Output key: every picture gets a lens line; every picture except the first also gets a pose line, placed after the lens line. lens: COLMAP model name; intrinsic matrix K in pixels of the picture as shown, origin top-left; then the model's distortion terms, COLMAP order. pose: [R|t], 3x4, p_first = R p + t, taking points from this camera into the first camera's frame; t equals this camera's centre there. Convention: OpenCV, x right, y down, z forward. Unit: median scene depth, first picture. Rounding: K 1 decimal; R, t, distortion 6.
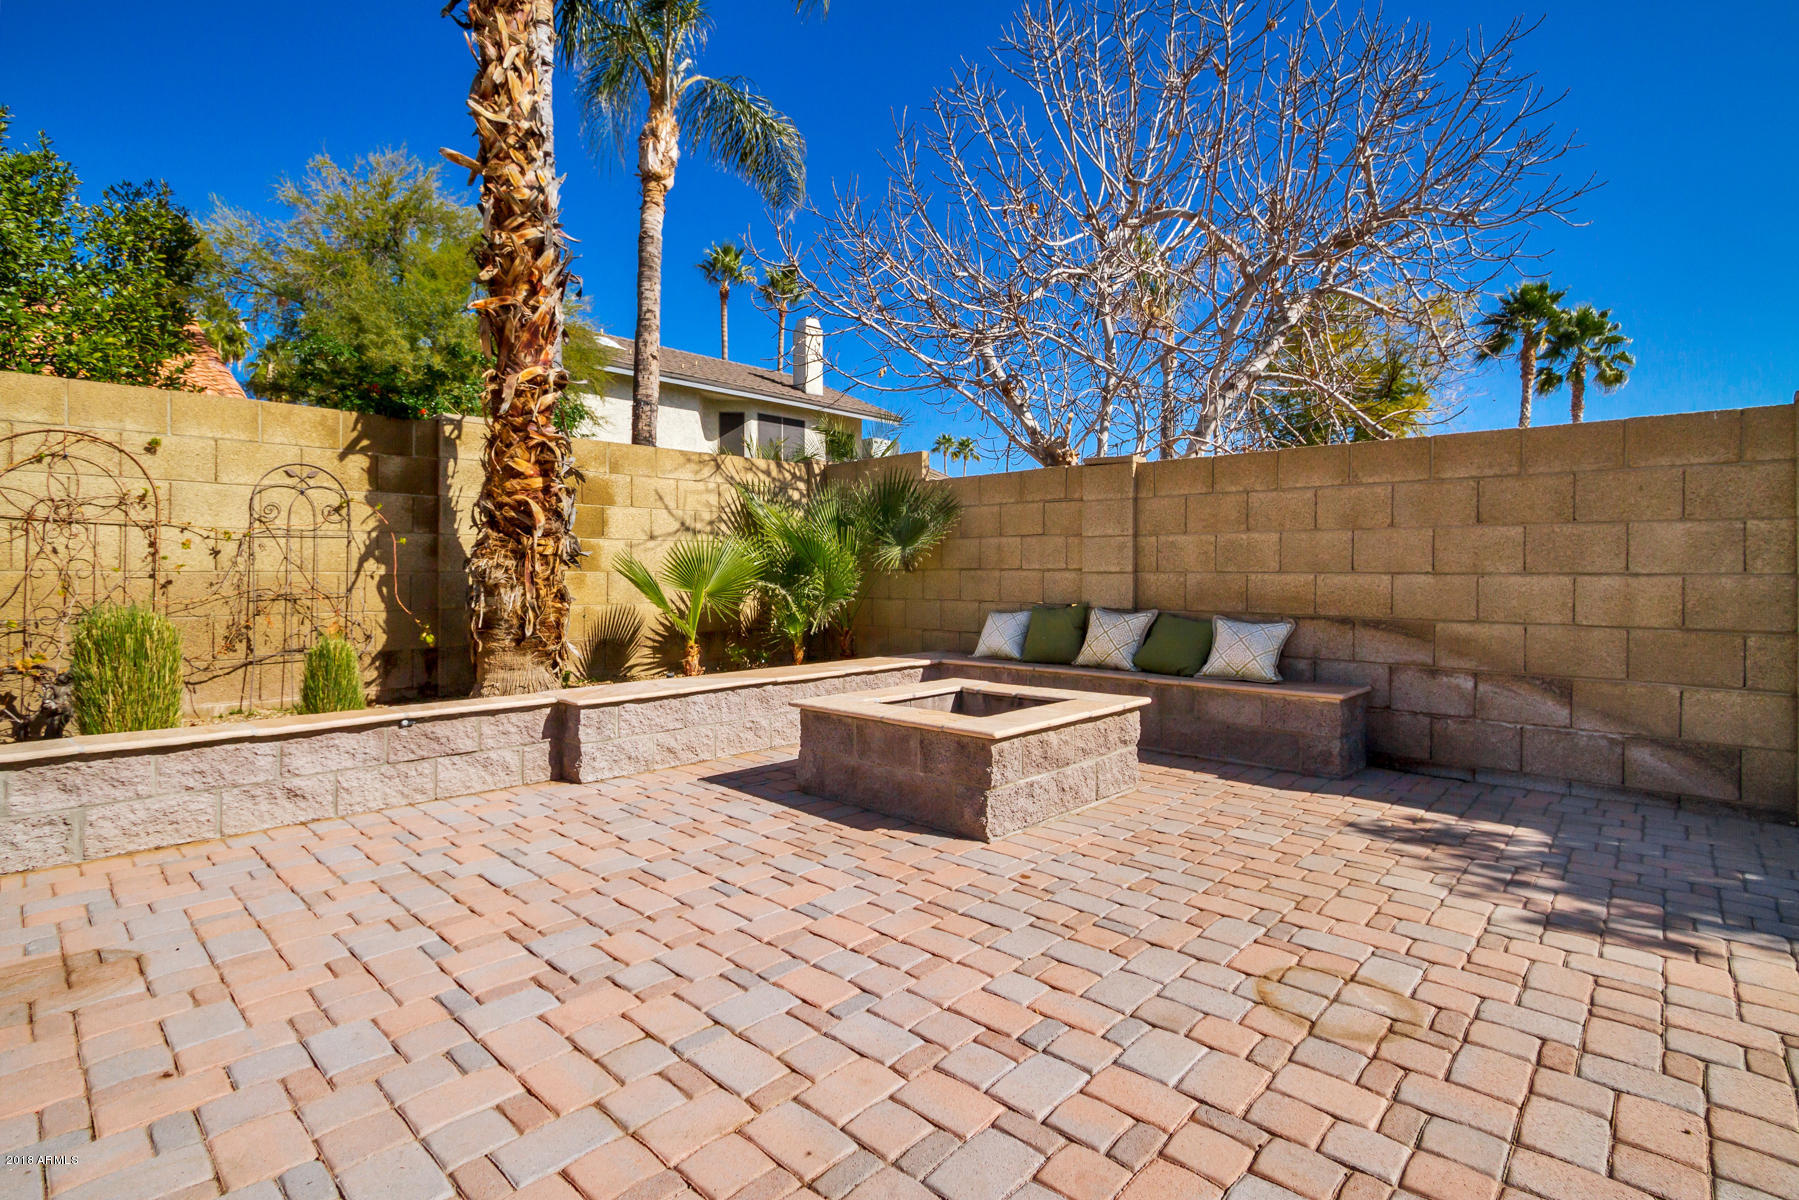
lens RADIAL K [[829.0, 0, 879.8], [0, 829.0, 573.3], [0, 0, 1]] dist [-0.001102, -0.000246]
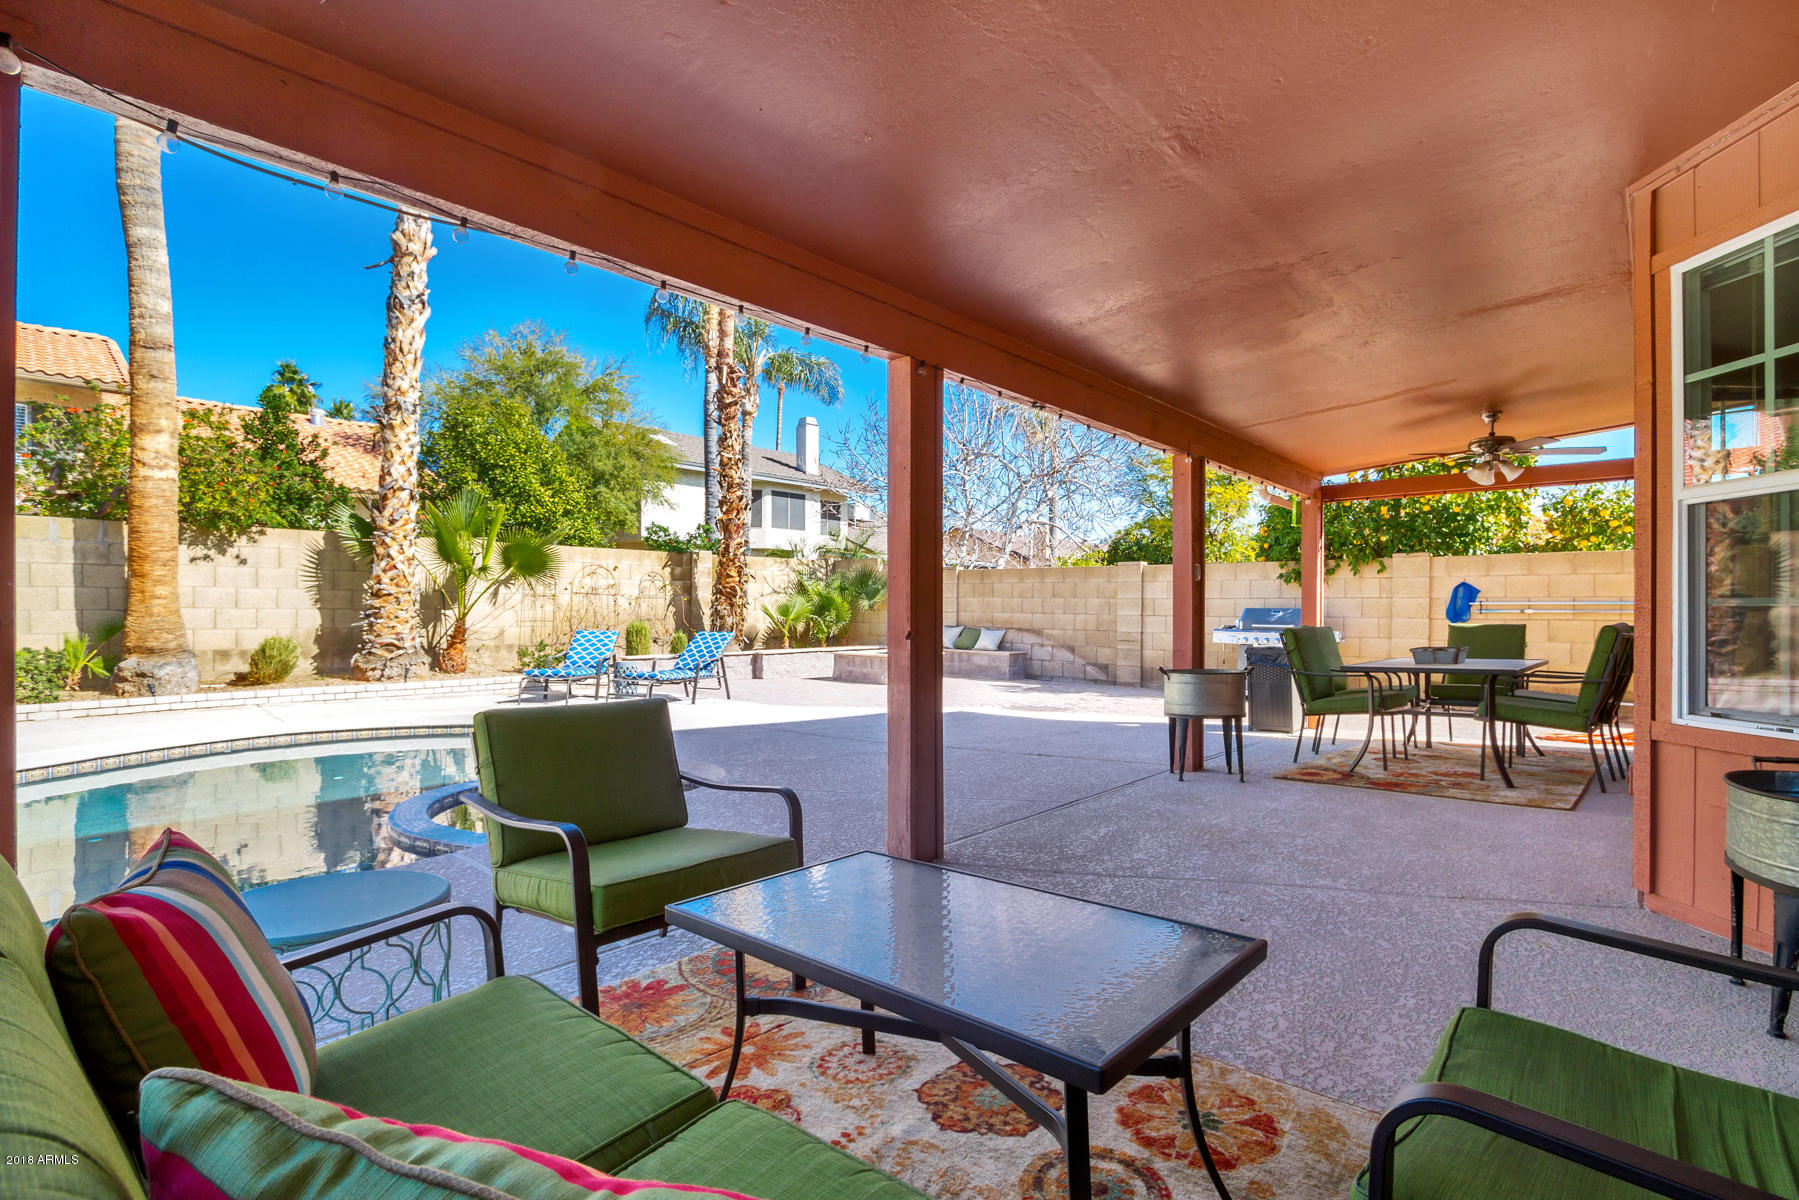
lens RADIAL K [[858.9, 0, 888.3], [0, 858.9, 599.3], [0, 0, 1]] dist [0.002293, 0.000261]
pose [[0.999506, 0.005916, 0.030869, 0.009199], [-0.005673, 0.999952, -0.007949, -0.019653], [-0.030915, 0.007769, 0.999492, -1.824688]]
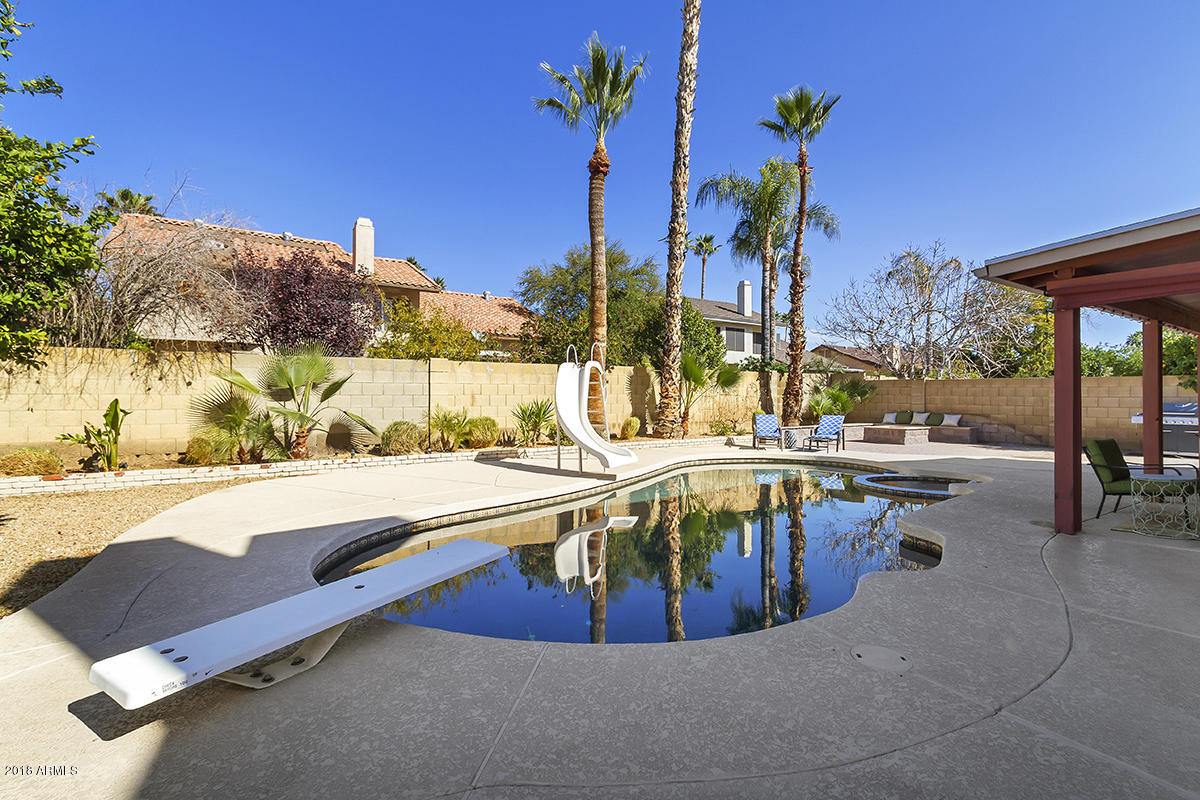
lens RADIAL K [[586.9, 0, 598.9], [0, 586.9, 392.7], [0, 0, 1]] dist [0.037271, 0.000306]
pose [[0.986429, 0.001947, -0.164174, -0.985537], [-0.002621, 0.999989, -0.003886, -0.049549], [0.164165, 0.004263, 0.986424, -2.677128]]
